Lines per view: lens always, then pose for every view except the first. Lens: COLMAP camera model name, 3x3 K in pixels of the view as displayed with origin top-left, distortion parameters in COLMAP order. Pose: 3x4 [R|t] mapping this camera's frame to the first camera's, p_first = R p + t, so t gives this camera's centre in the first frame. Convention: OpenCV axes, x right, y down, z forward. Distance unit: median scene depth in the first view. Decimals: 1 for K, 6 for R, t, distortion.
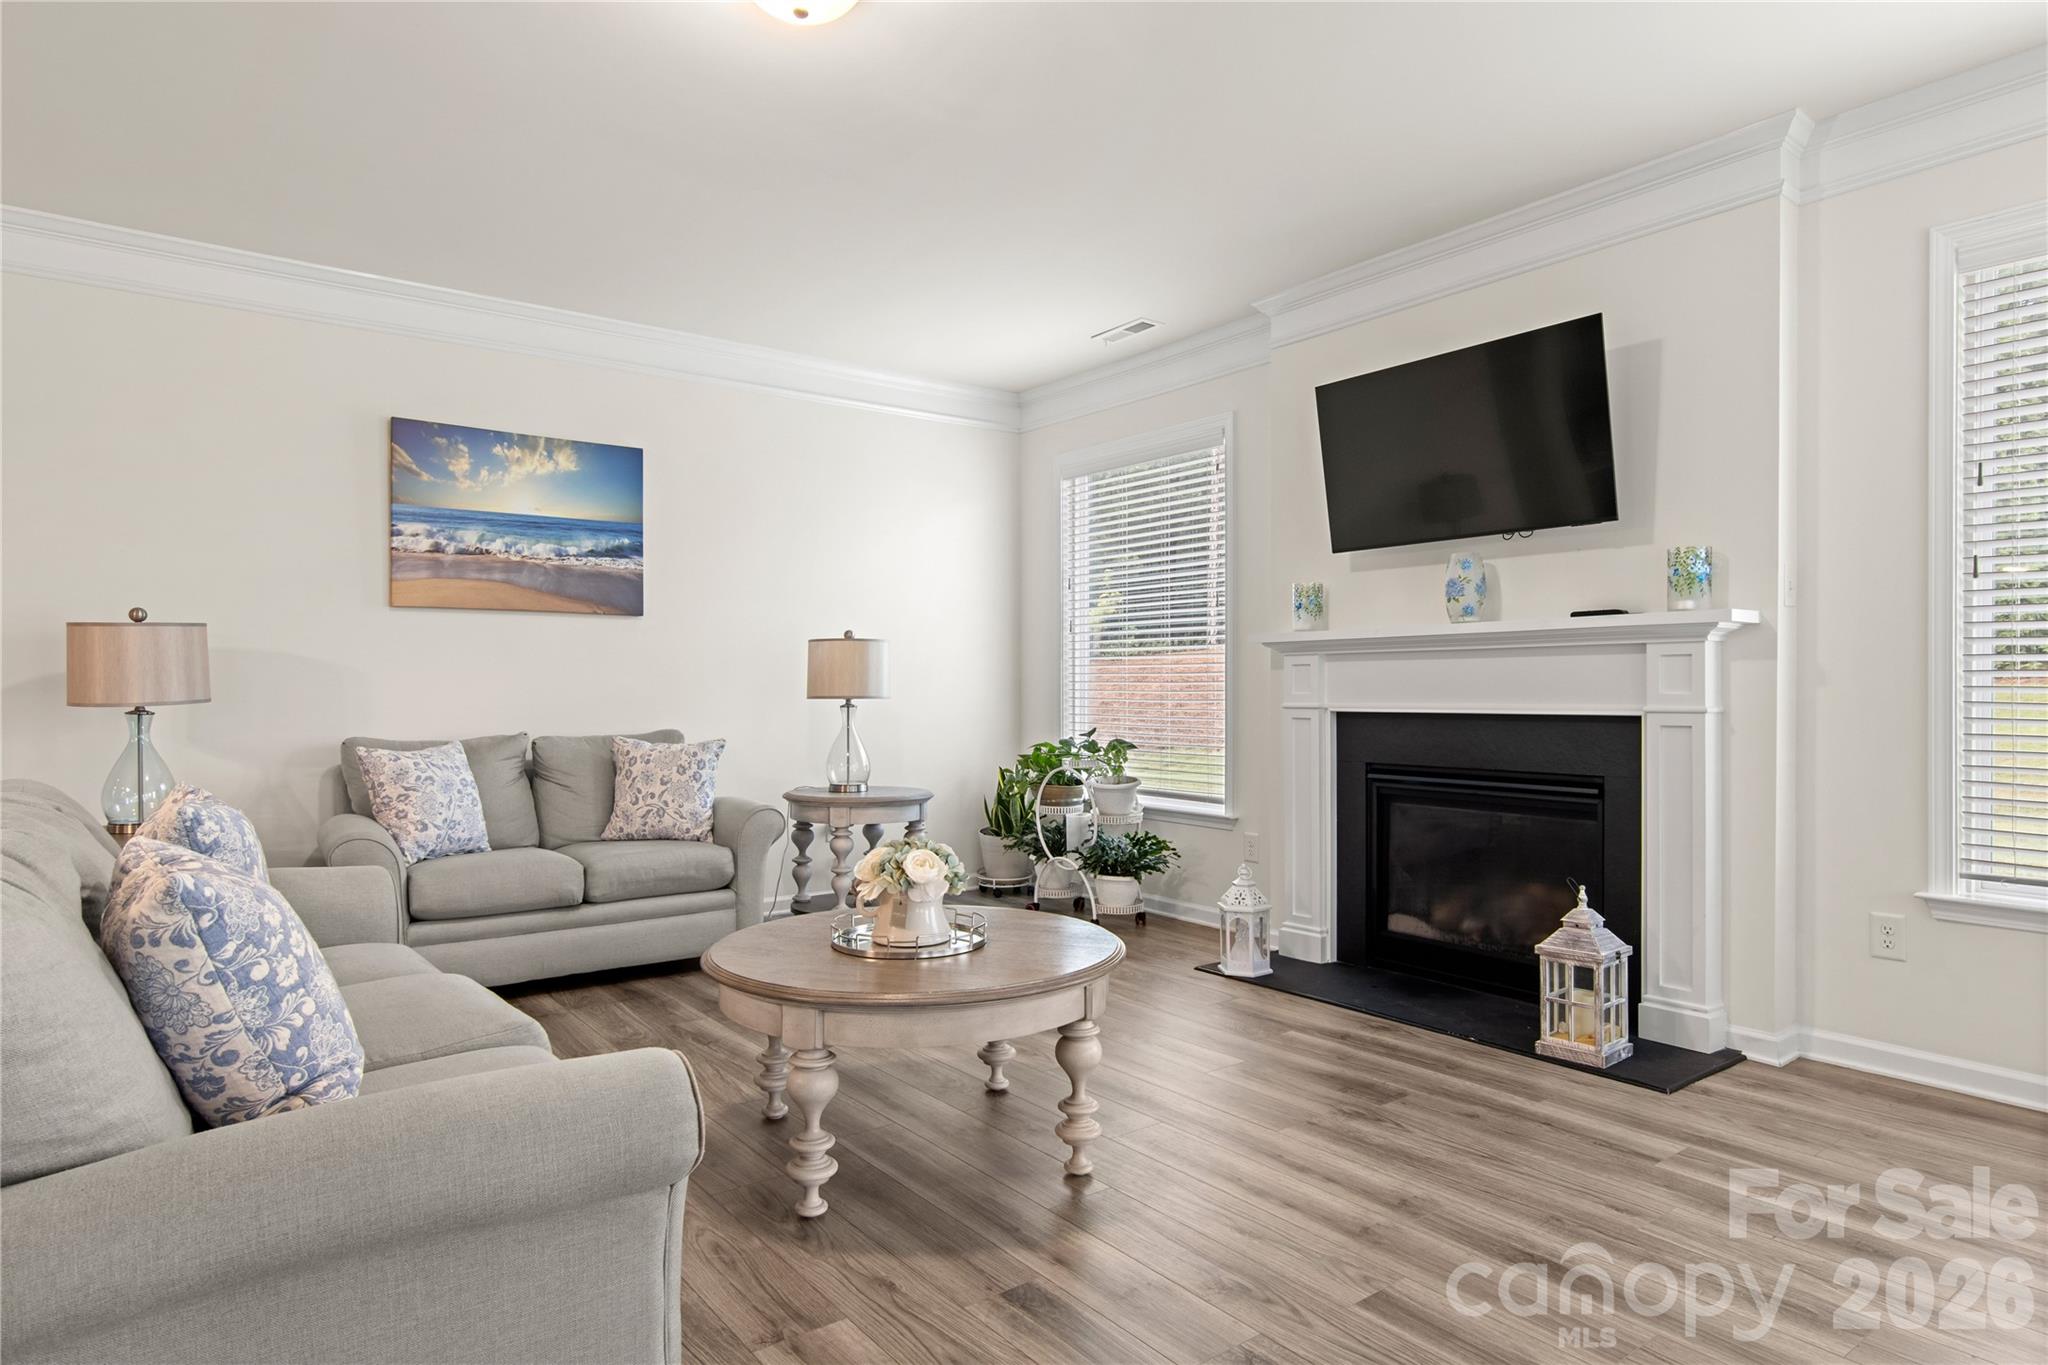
lens RADIAL K [[1163.6, 0, 1033.3], [0, 1163.6, 696.8], [0, 0, 1]] dist [-0.003637, -0.000665]
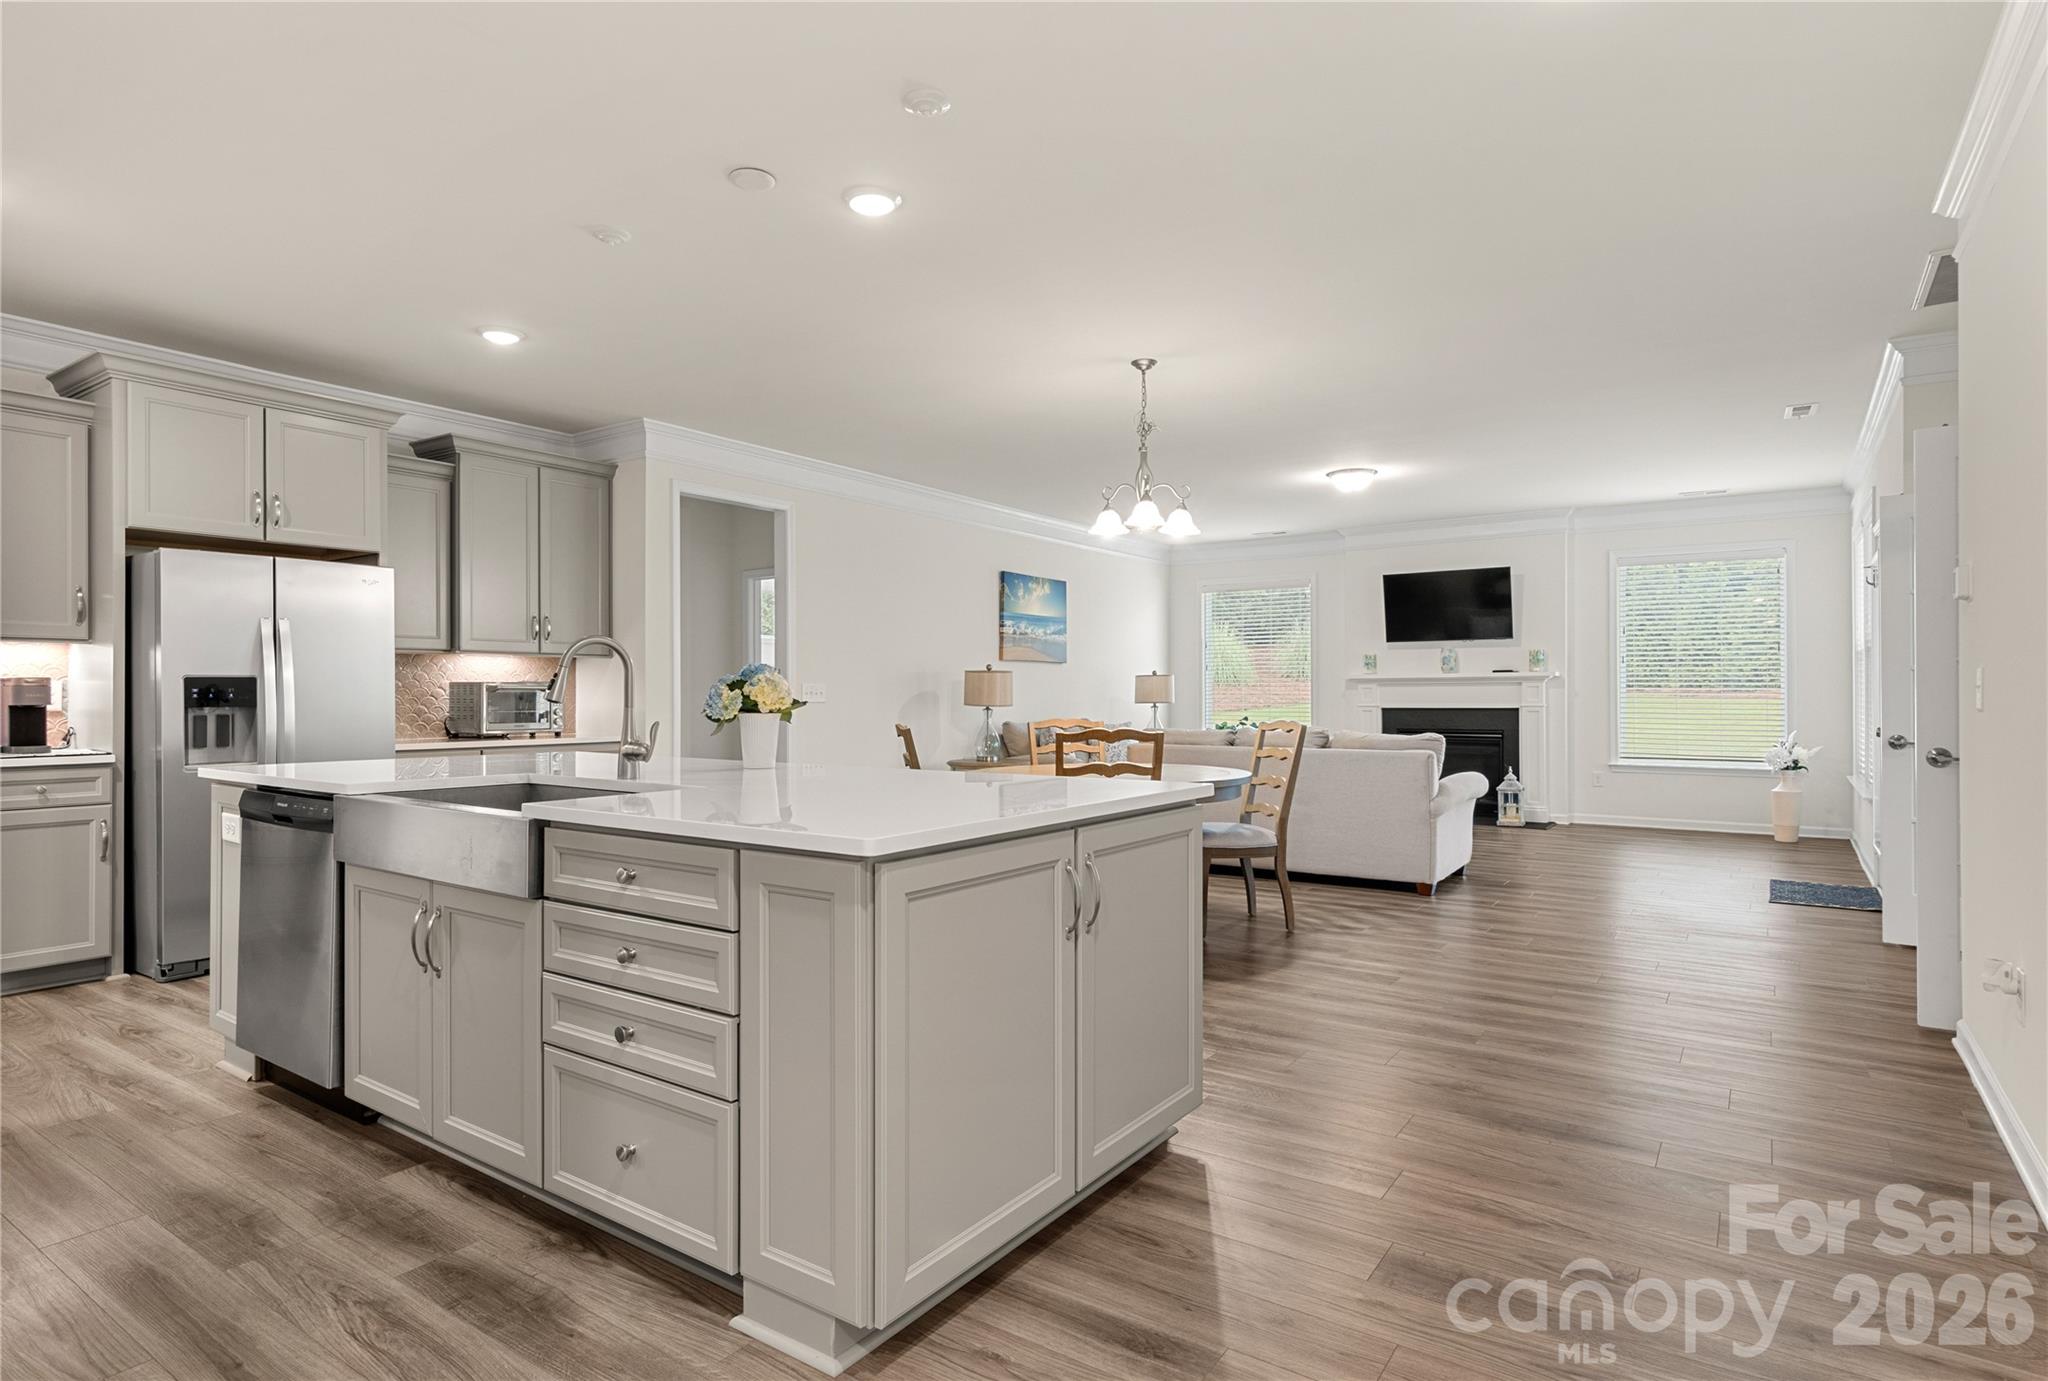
lens RADIAL K [[1080.3, 0, 1024.0], [0, 1080.3, 690.5], [0, 0, 1]] dist [0.003906, 0.000793]
pose [[0.950240, 0.000774, 0.311517, -1.128411], [0.003446, 0.999910, -0.012996, 0.003289], [-0.311499, 0.013423, 0.950152, -0.880087]]
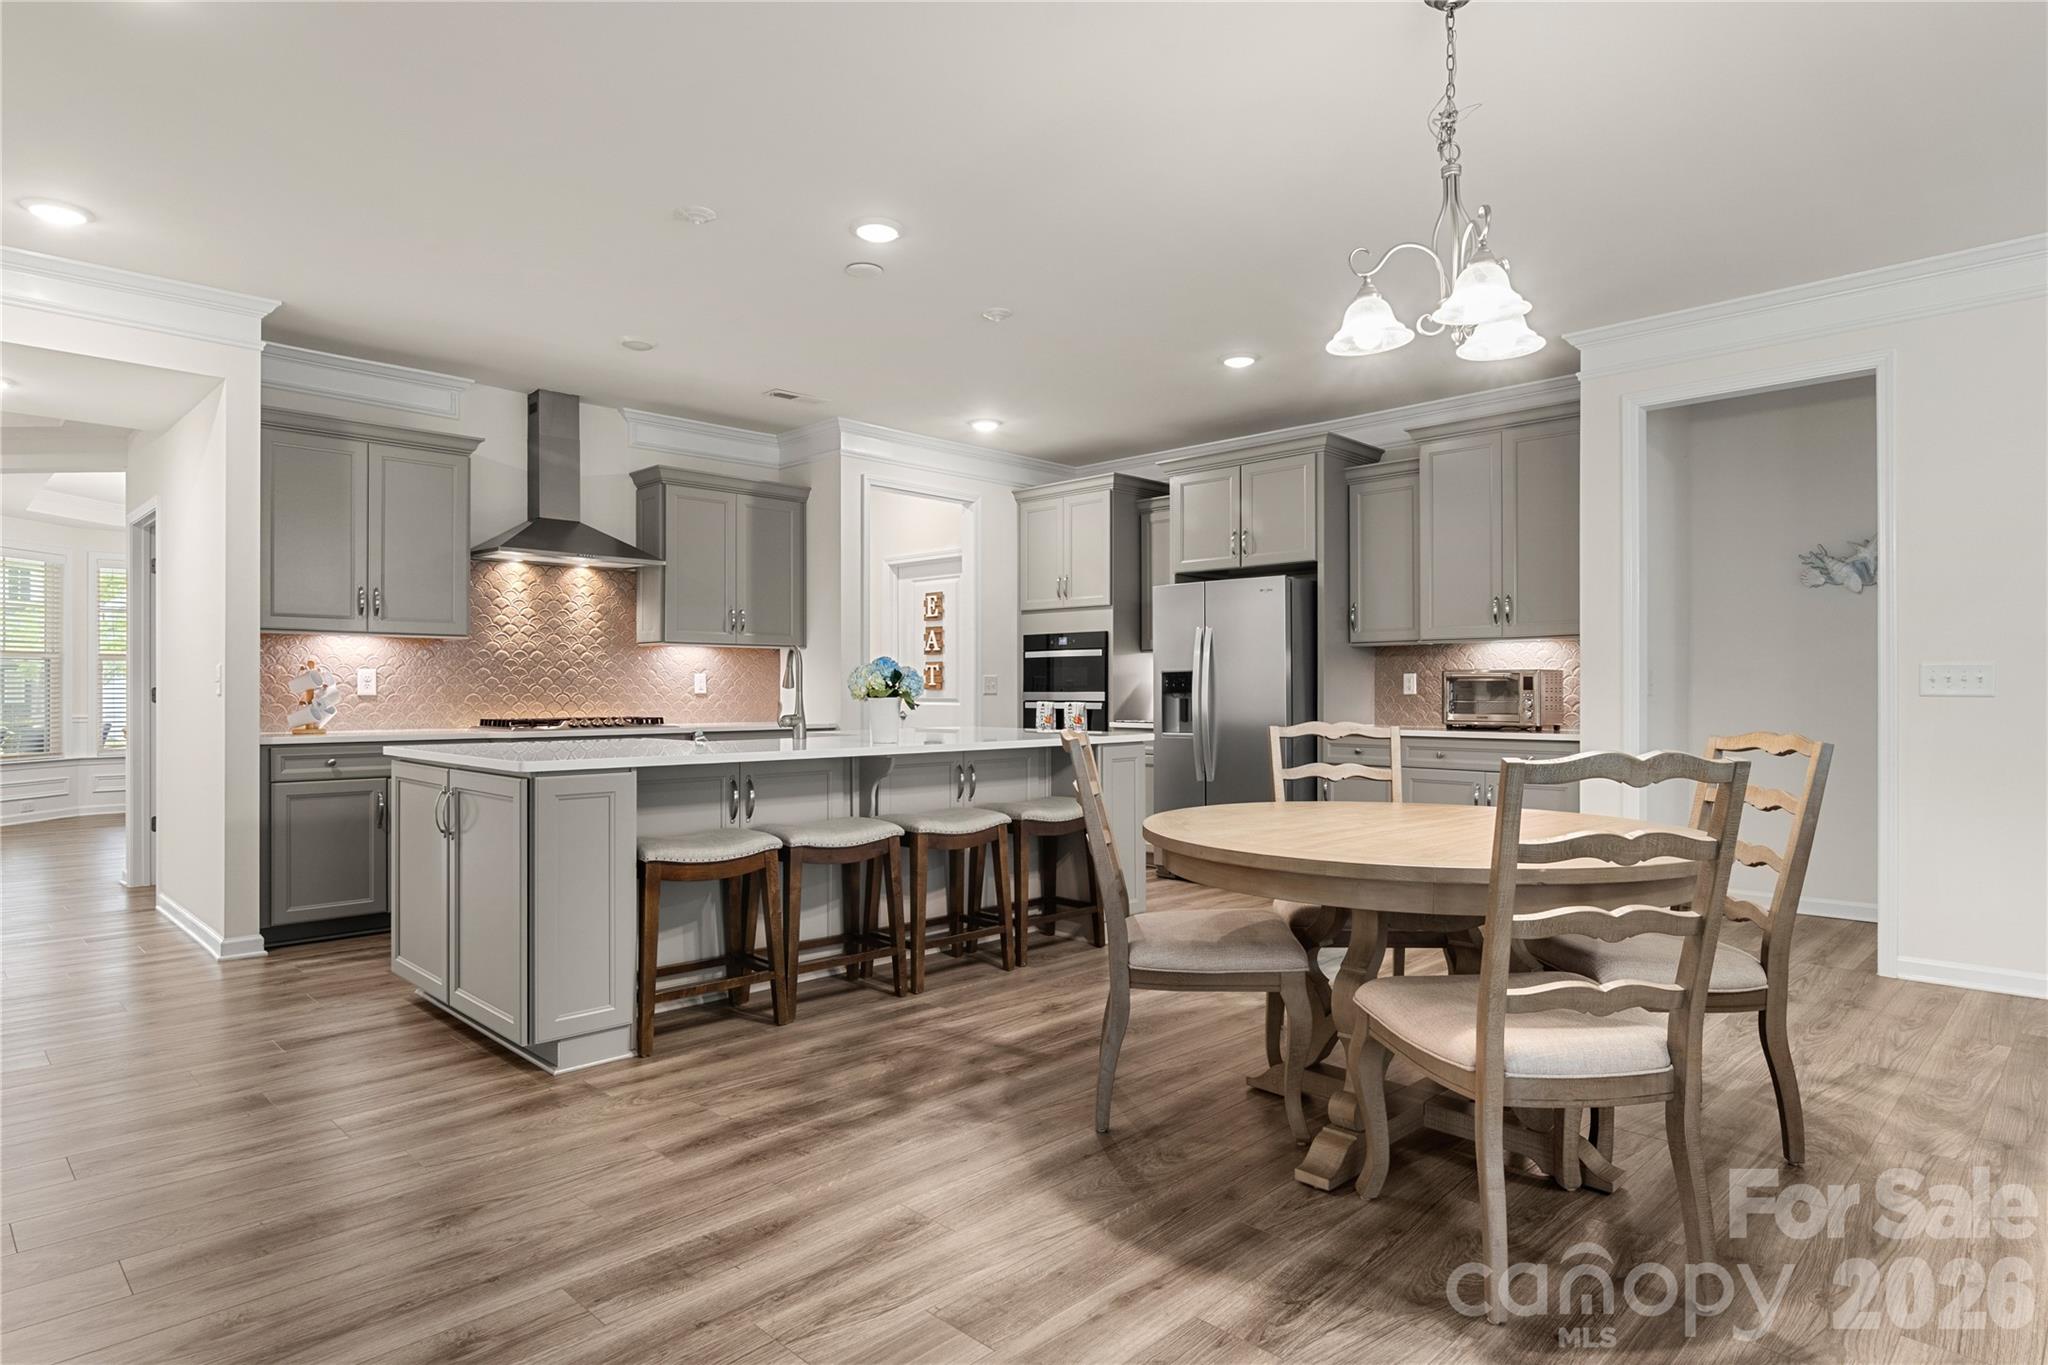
lens RADIAL K [[1141.7, 0, 1034.3], [0, 1141.7, 690.7], [0, 0, 1]] dist [-0.004252, -0.001816]
pose [[0.141832, 0.001182, -0.989890, -0.129458], [-0.008552, 0.999963, -0.000032, 0.001881], [0.989854, 0.008470, 0.141837, -0.145423]]
